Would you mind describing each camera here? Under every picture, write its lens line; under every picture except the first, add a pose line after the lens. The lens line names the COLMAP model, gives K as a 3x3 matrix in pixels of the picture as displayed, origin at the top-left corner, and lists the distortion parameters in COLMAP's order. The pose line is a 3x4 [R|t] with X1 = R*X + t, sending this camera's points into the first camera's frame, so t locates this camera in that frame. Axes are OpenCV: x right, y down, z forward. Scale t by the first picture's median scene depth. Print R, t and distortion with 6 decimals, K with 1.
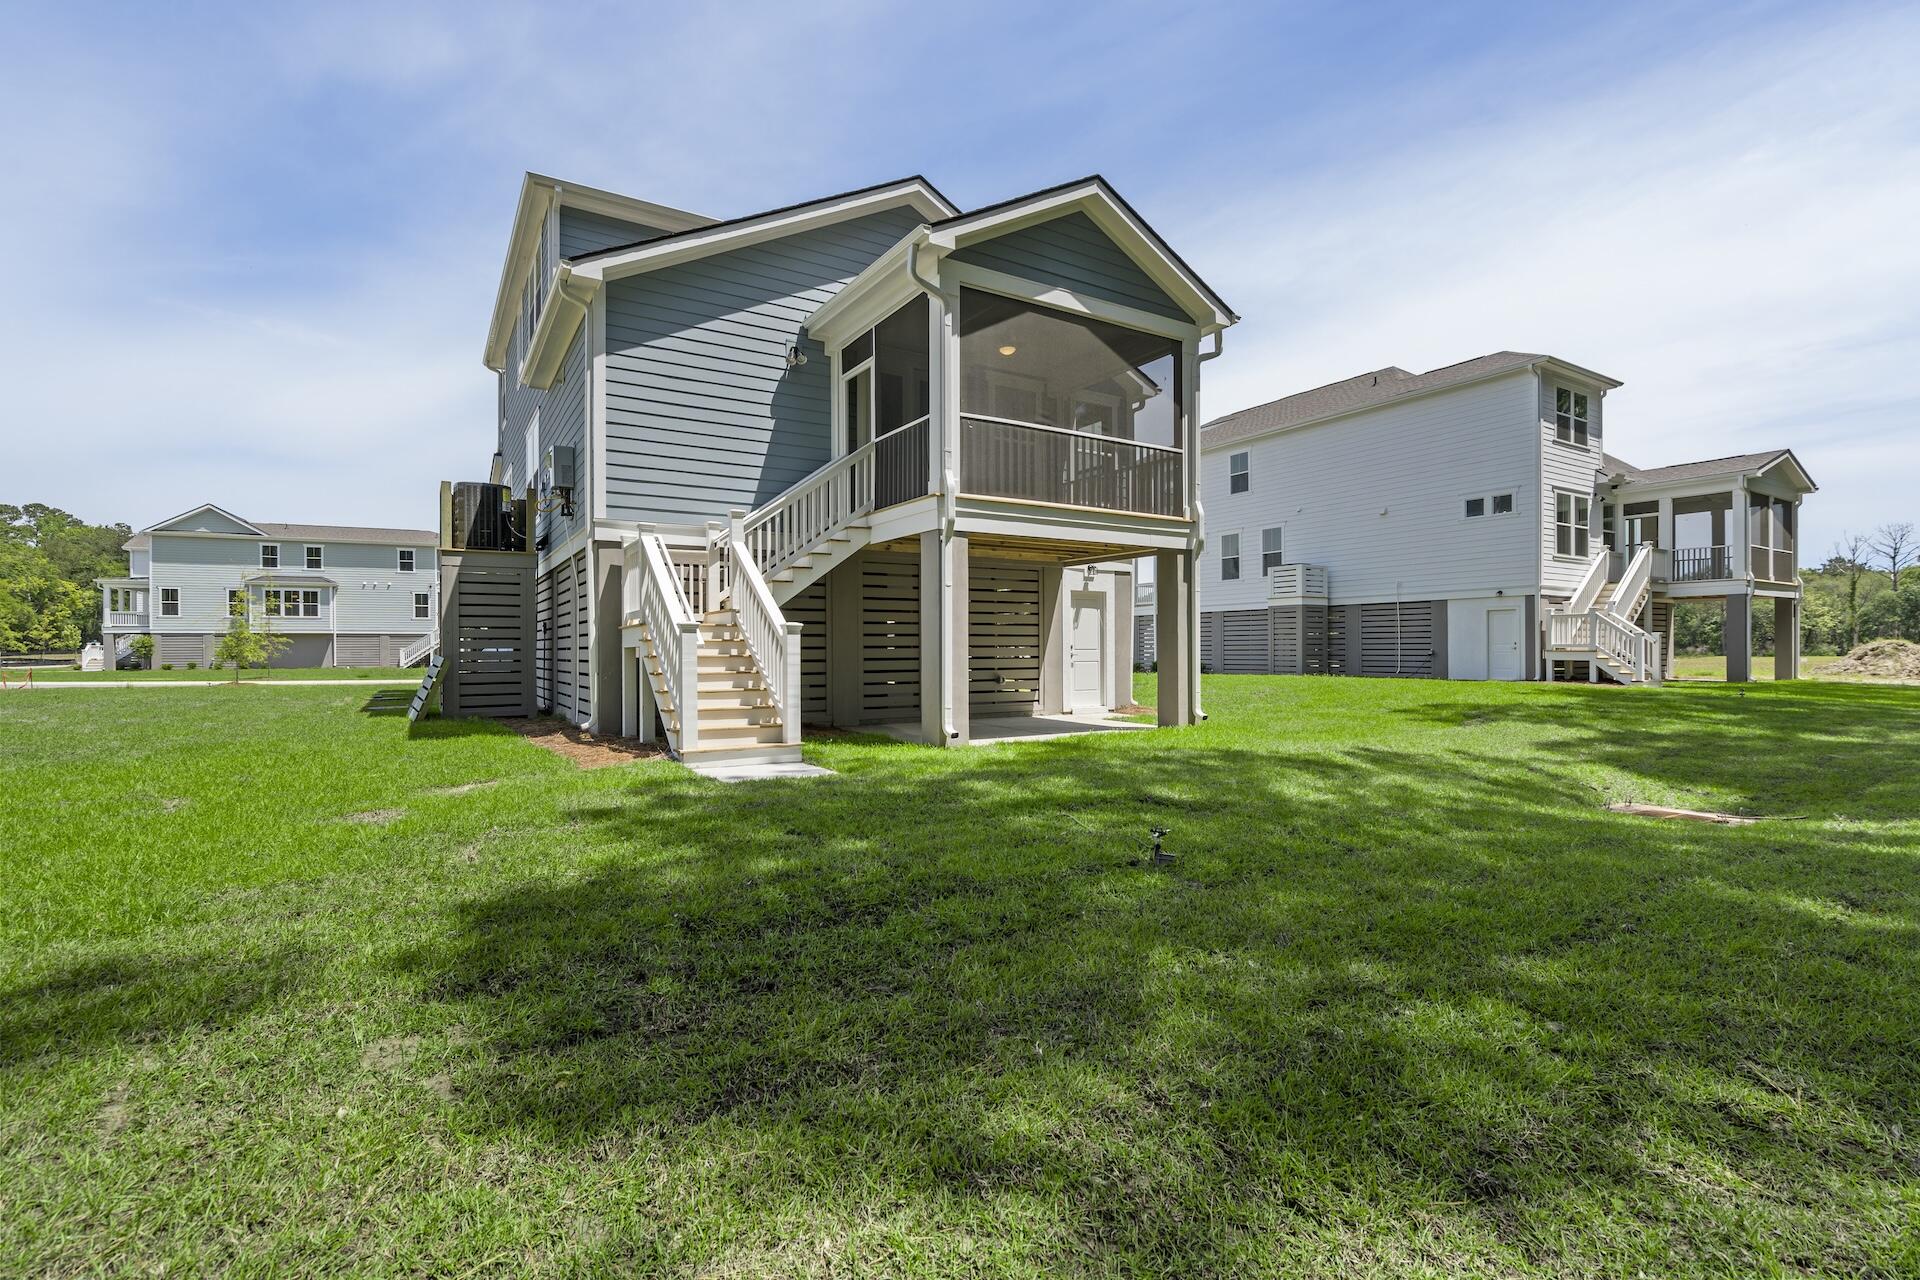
lens RADIAL K [[861.4, 0, 970.0], [0, 861.4, 650.2], [0, 0, 1]] dist [0.000349, 0.000068]
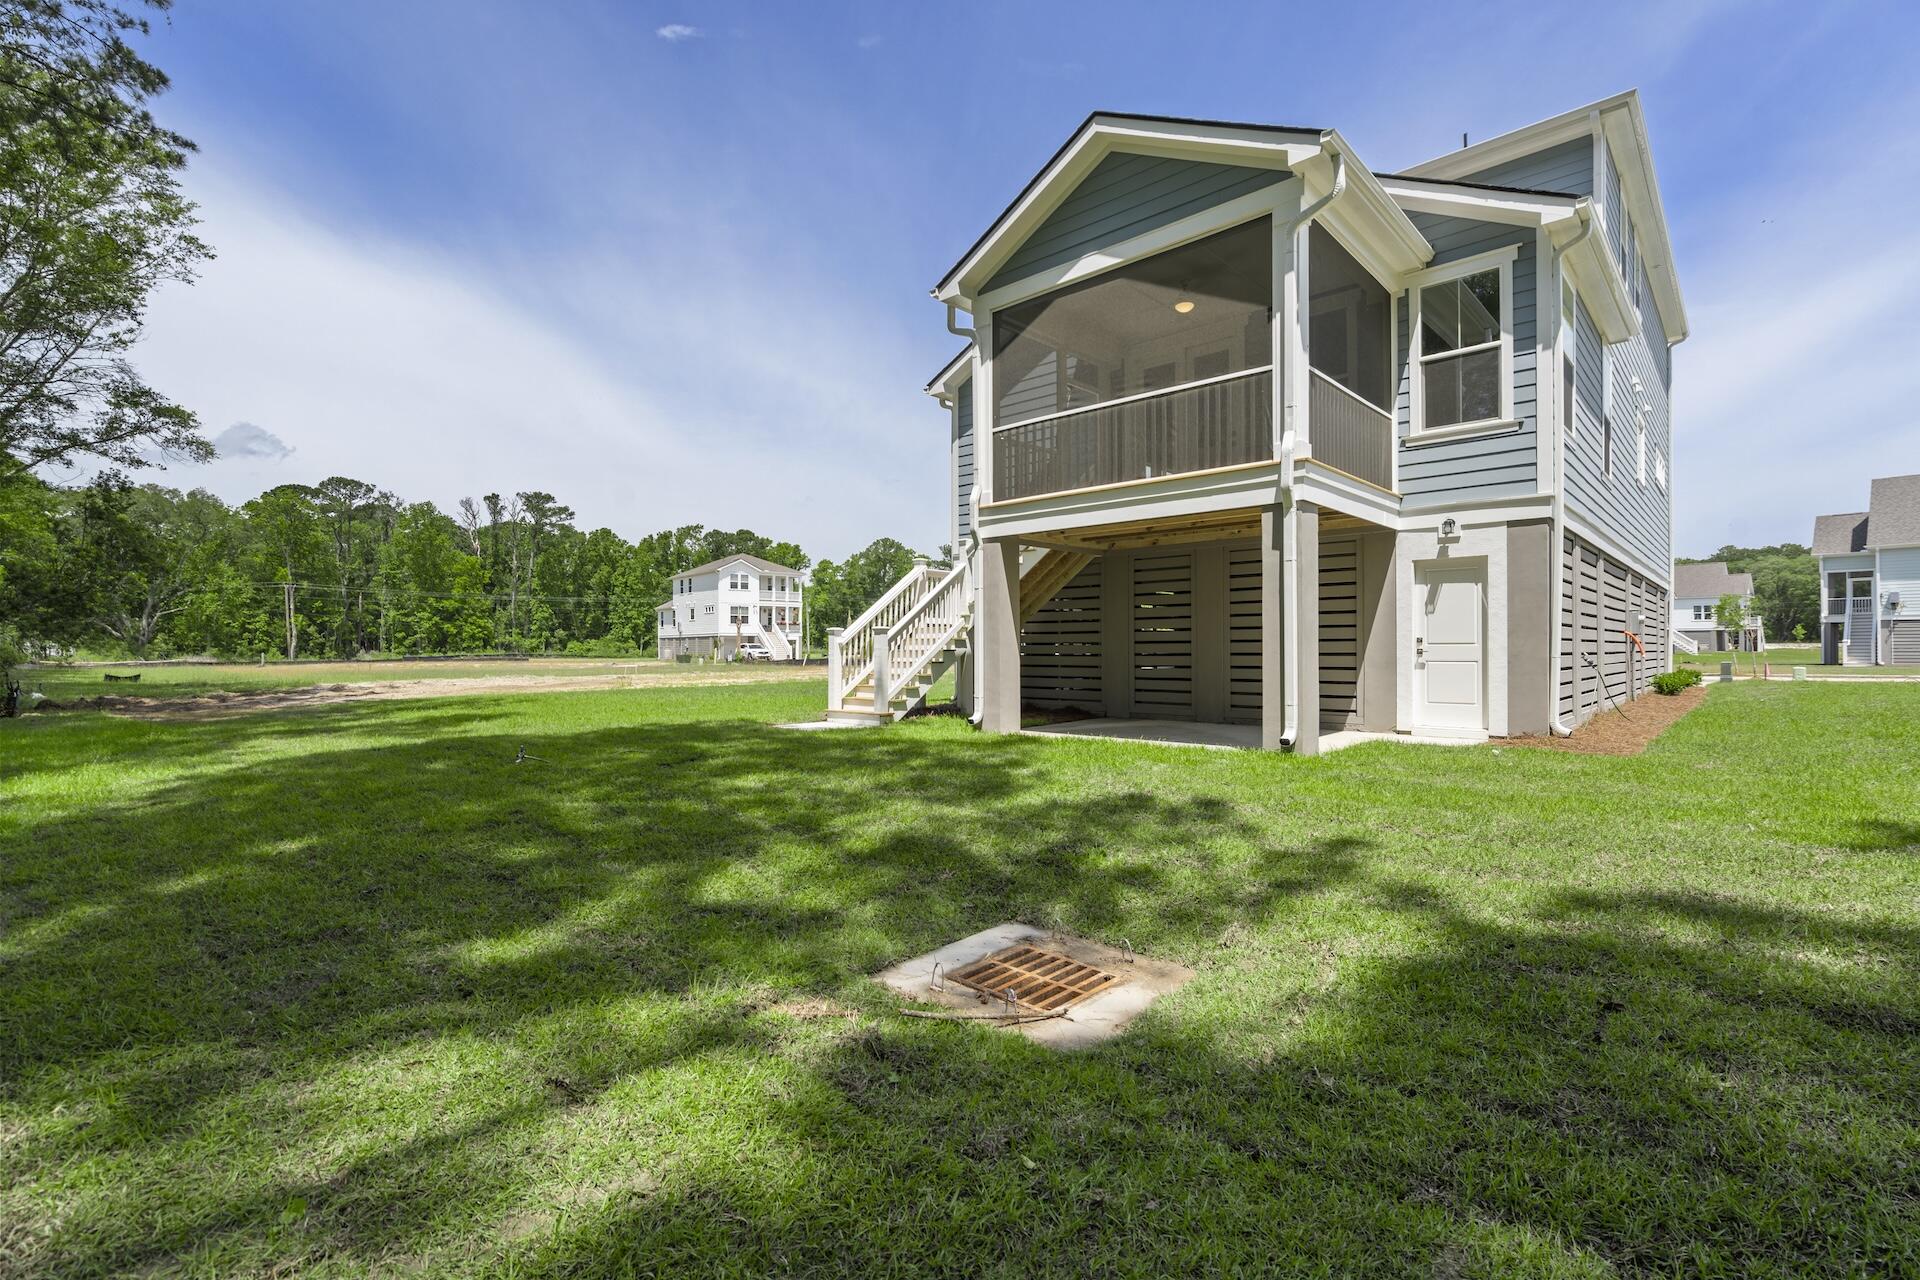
lens RADIAL K [[861.4, 0, 970.0], [0, 861.4, 650.2], [0, 0, 1]] dist [0.000349, 0.000068]
pose [[0.254400, 0.007548, -0.967070, 0.847455], [0.001273, 0.999966, 0.008140, -0.002468], [0.967098, -0.003302, 0.254382, 0.559679]]
